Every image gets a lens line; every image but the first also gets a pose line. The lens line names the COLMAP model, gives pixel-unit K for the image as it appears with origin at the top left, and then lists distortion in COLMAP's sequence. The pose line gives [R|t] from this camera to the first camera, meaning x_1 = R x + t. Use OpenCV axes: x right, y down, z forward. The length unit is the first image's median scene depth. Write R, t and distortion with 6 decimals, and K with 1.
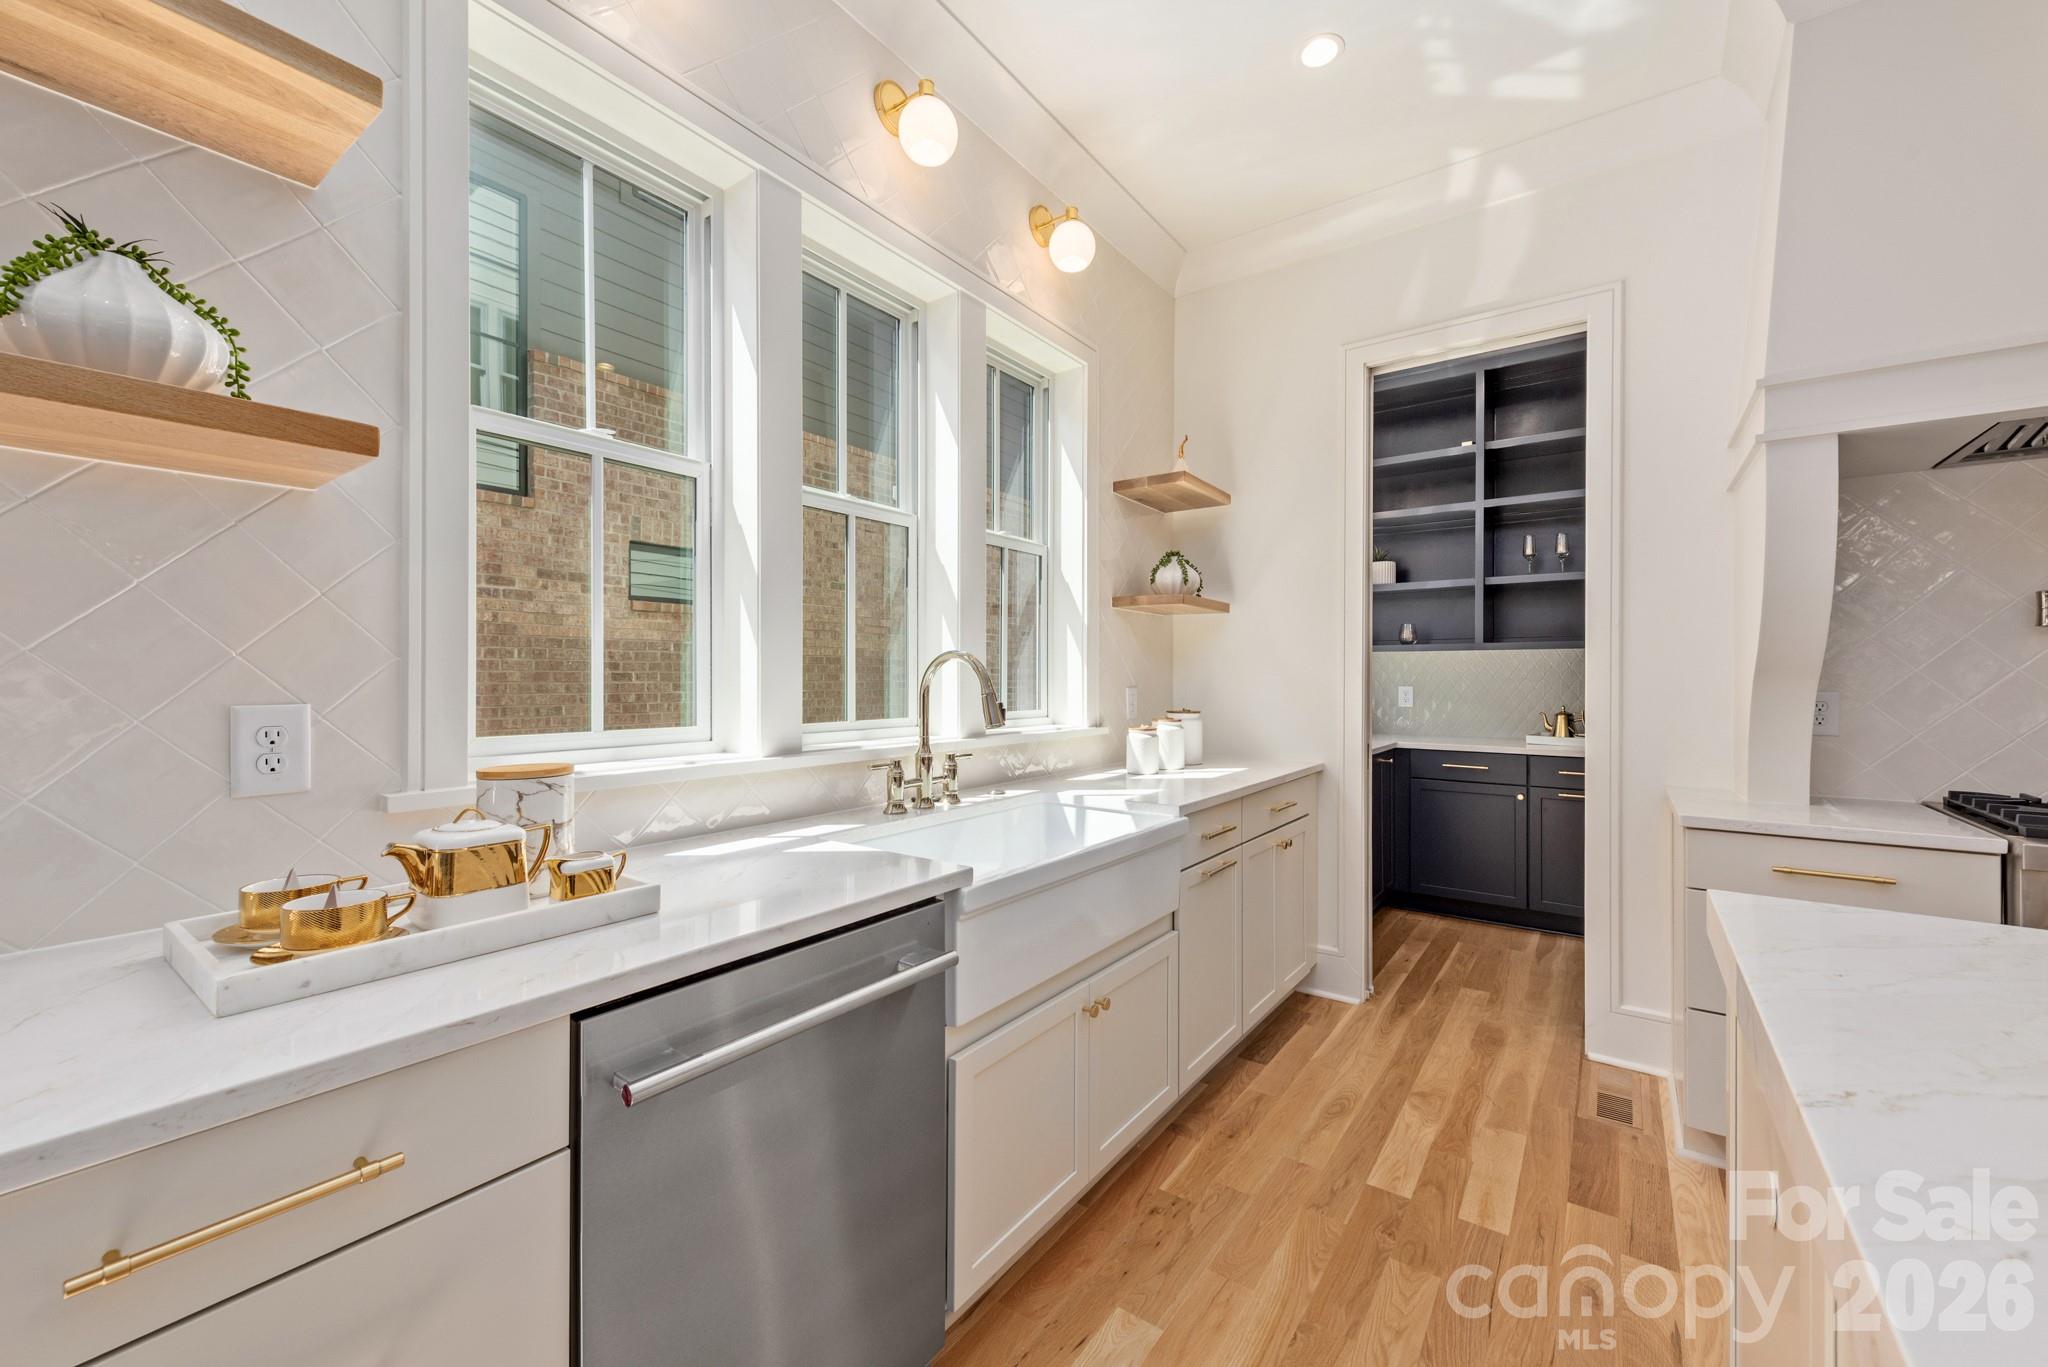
lens RADIAL K [[797.2, 0, 1035.8], [0, 797.2, 679.5], [0, 0, 1]] dist [0.006771, -0.002525]
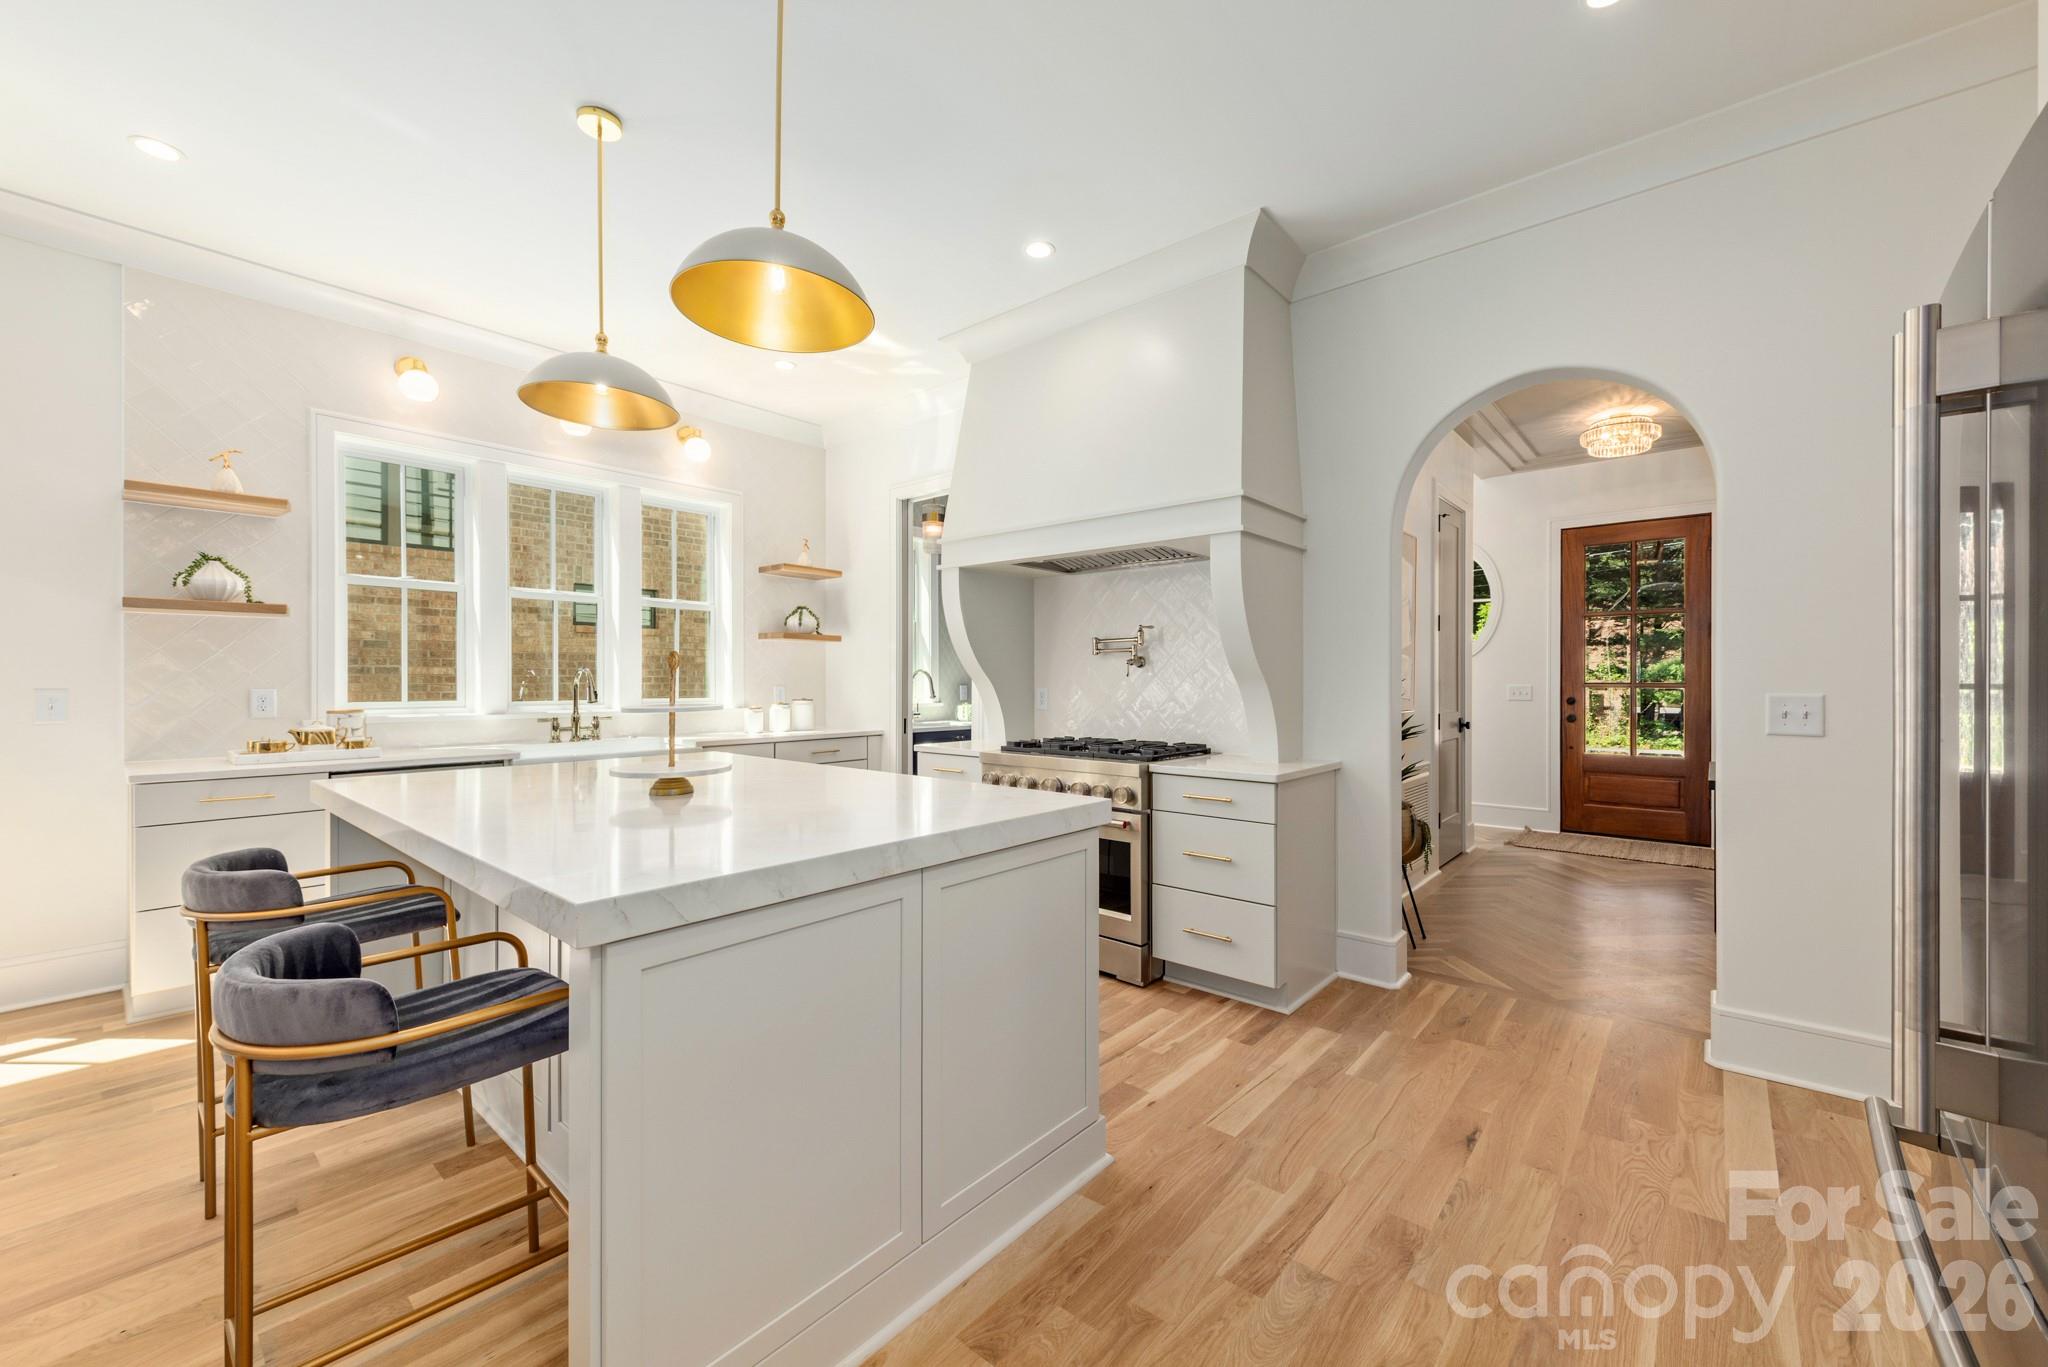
lens RADIAL K [[797.2, 0, 1041.3], [0, 797.2, 681.1], [0, 0, 1]] dist [0.006771, -0.002525]
pose [[0.997016, 0.000353, -0.077193, 0.977427], [-0.000531, 0.999997, -0.002283, 0.003971], [0.077192, 0.002317, 0.997014, -0.791938]]
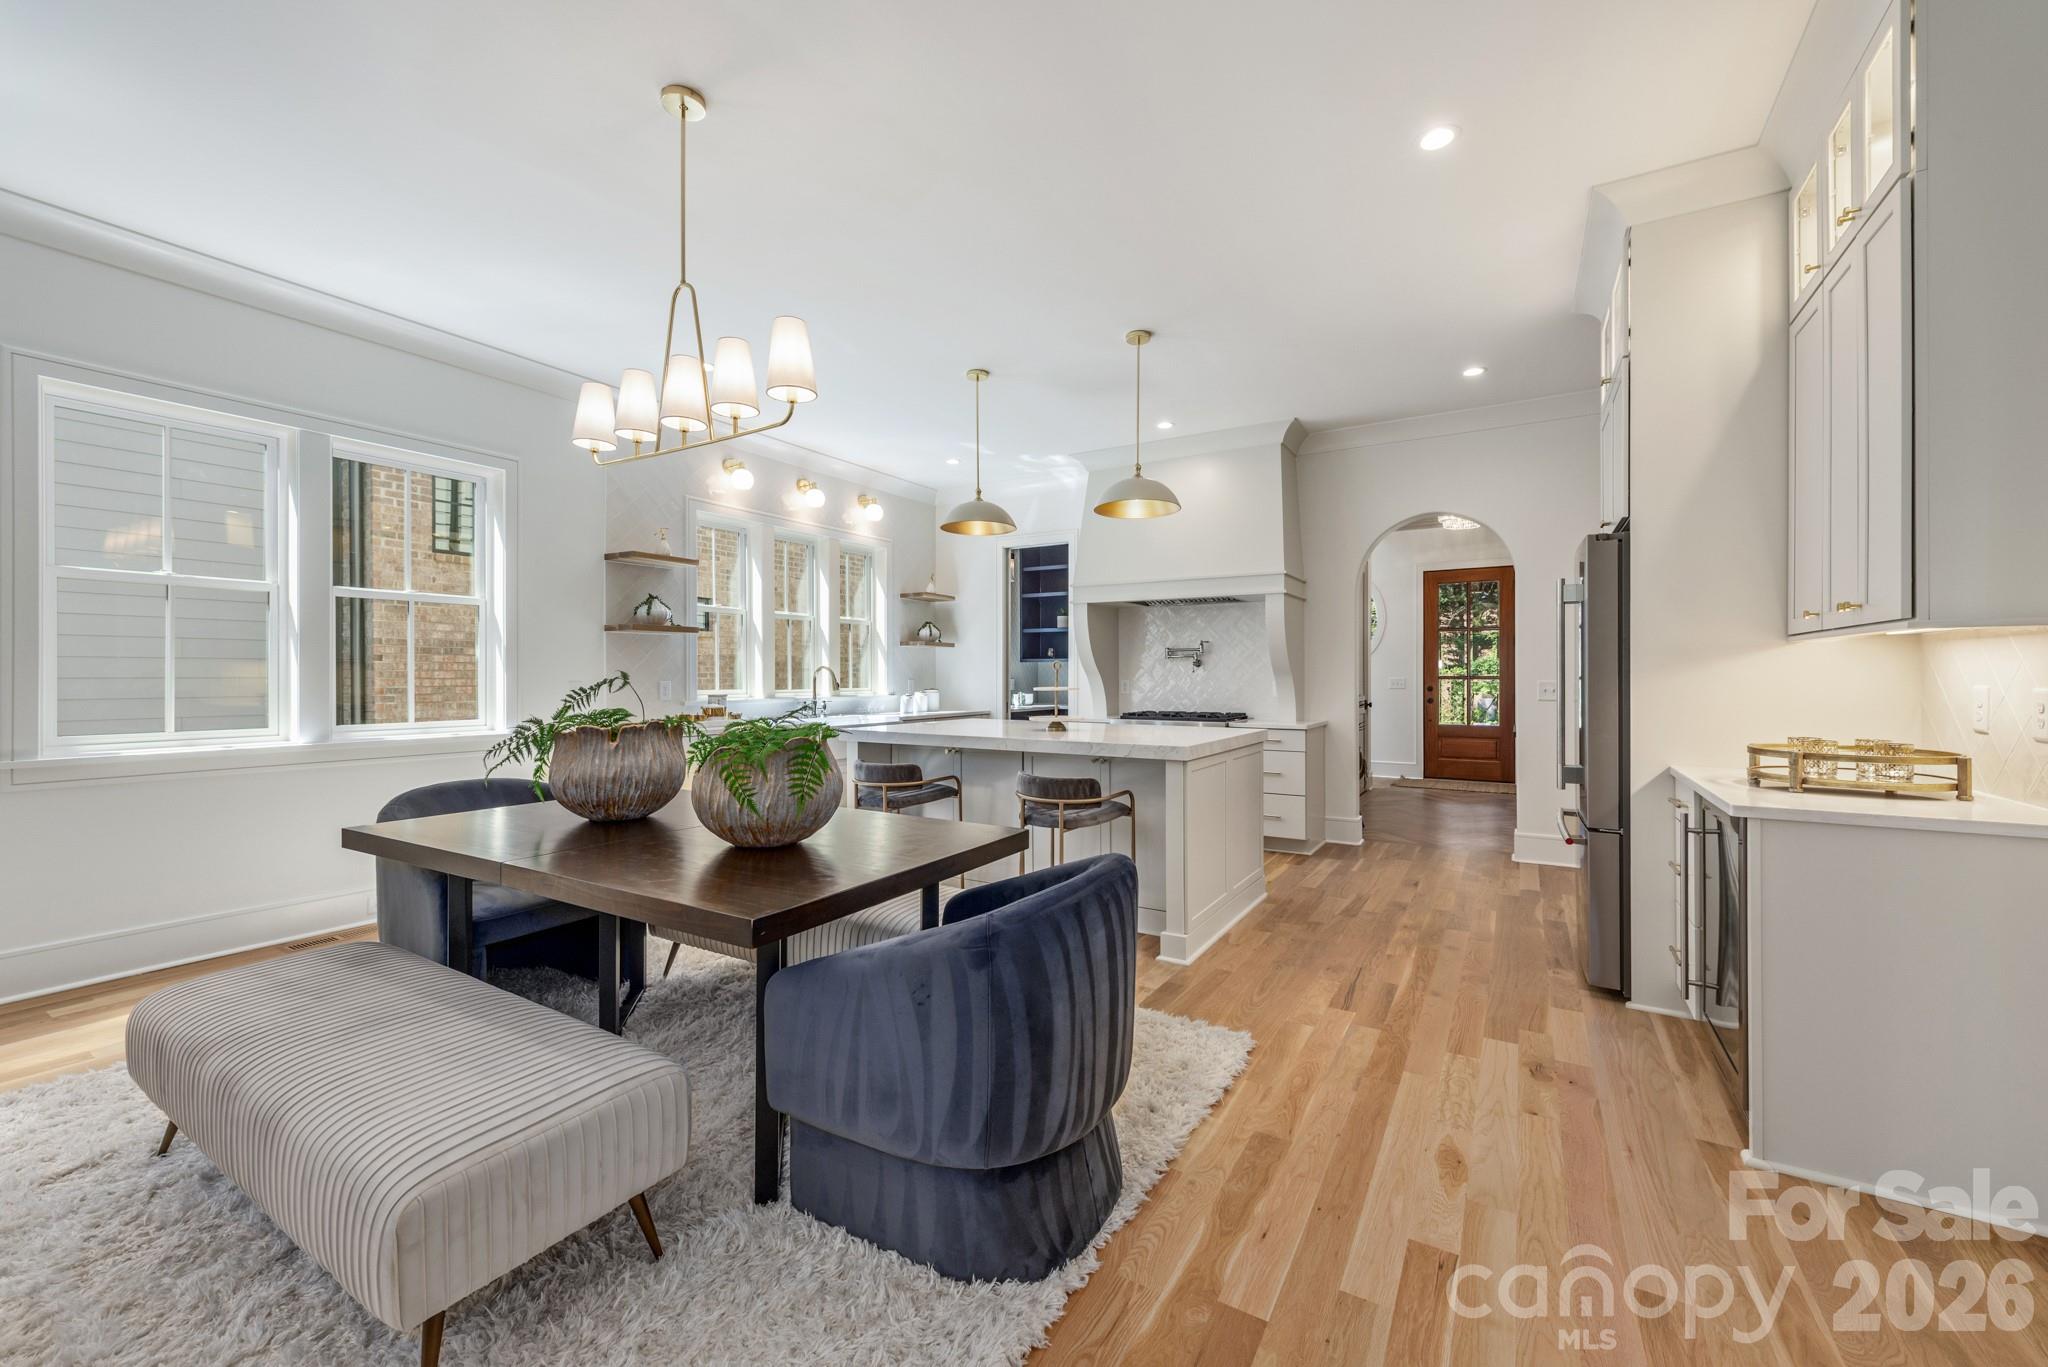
lens RADIAL K [[797.2, 0, 1037.5], [0, 797.2, 678.1], [0, 0, 1]] dist [0.006771, -0.002525]
pose [[0.996834, -0.001039, 0.079506, 0.367584], [0.000992, 0.999999, 0.000633, 0.006632], [-0.079507, -0.000552, 0.996834, -1.655495]]
